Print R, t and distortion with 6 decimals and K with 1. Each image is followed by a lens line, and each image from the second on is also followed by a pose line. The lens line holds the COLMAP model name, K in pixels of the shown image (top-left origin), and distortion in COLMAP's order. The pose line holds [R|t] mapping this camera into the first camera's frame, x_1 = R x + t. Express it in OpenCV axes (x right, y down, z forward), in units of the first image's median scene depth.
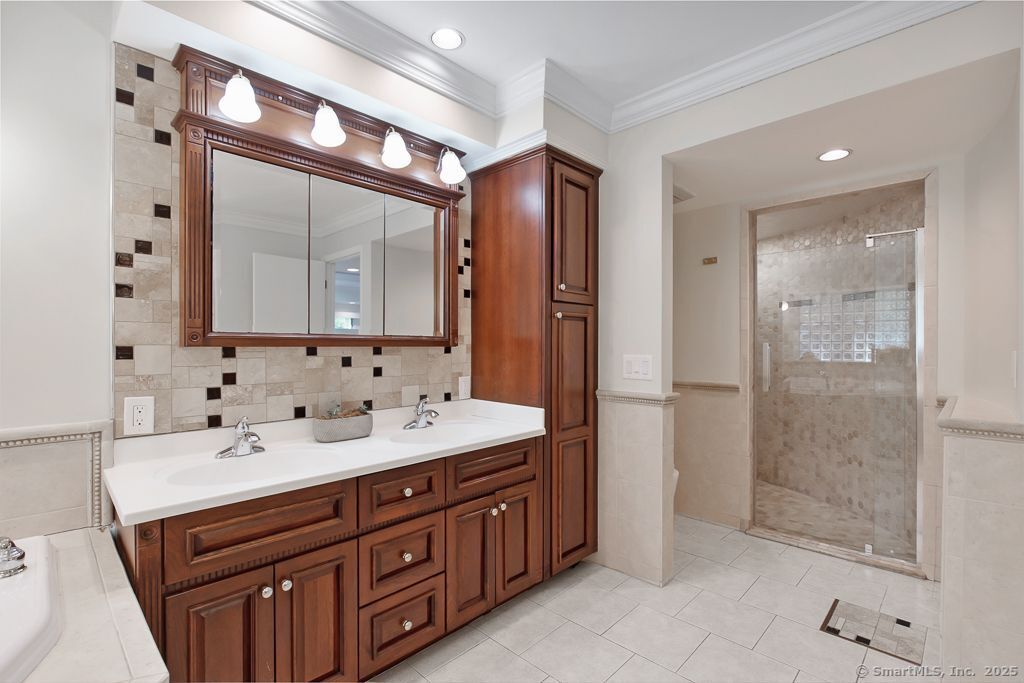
lens RADIAL K [[475.8, 0, 517.0], [0, 475.8, 340.4], [0, 0, 1]] dist [-0.001067, -0.000153]
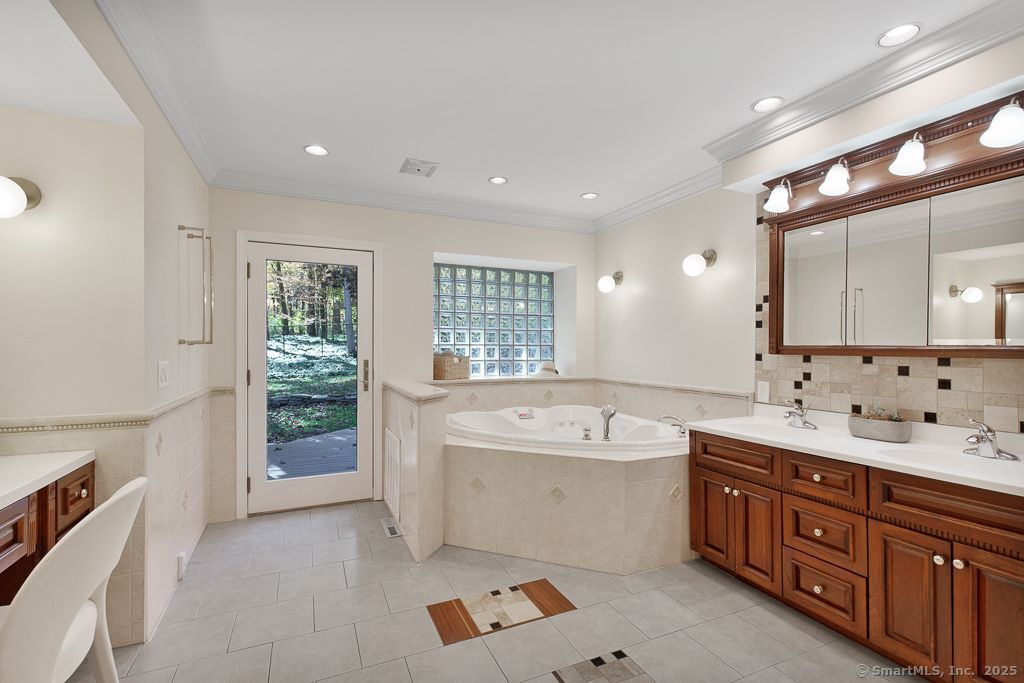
lens RADIAL K [[475.8, 0, 515.2], [0, 475.8, 347.3], [0, 0, 1]] dist [-0.001067, -0.000153]
pose [[-0.376189, -0.008761, -0.926501, 1.064455], [-0.003066, 0.999962, -0.008211, 0.003943], [0.926538, -0.000249, -0.376202, 0.681219]]
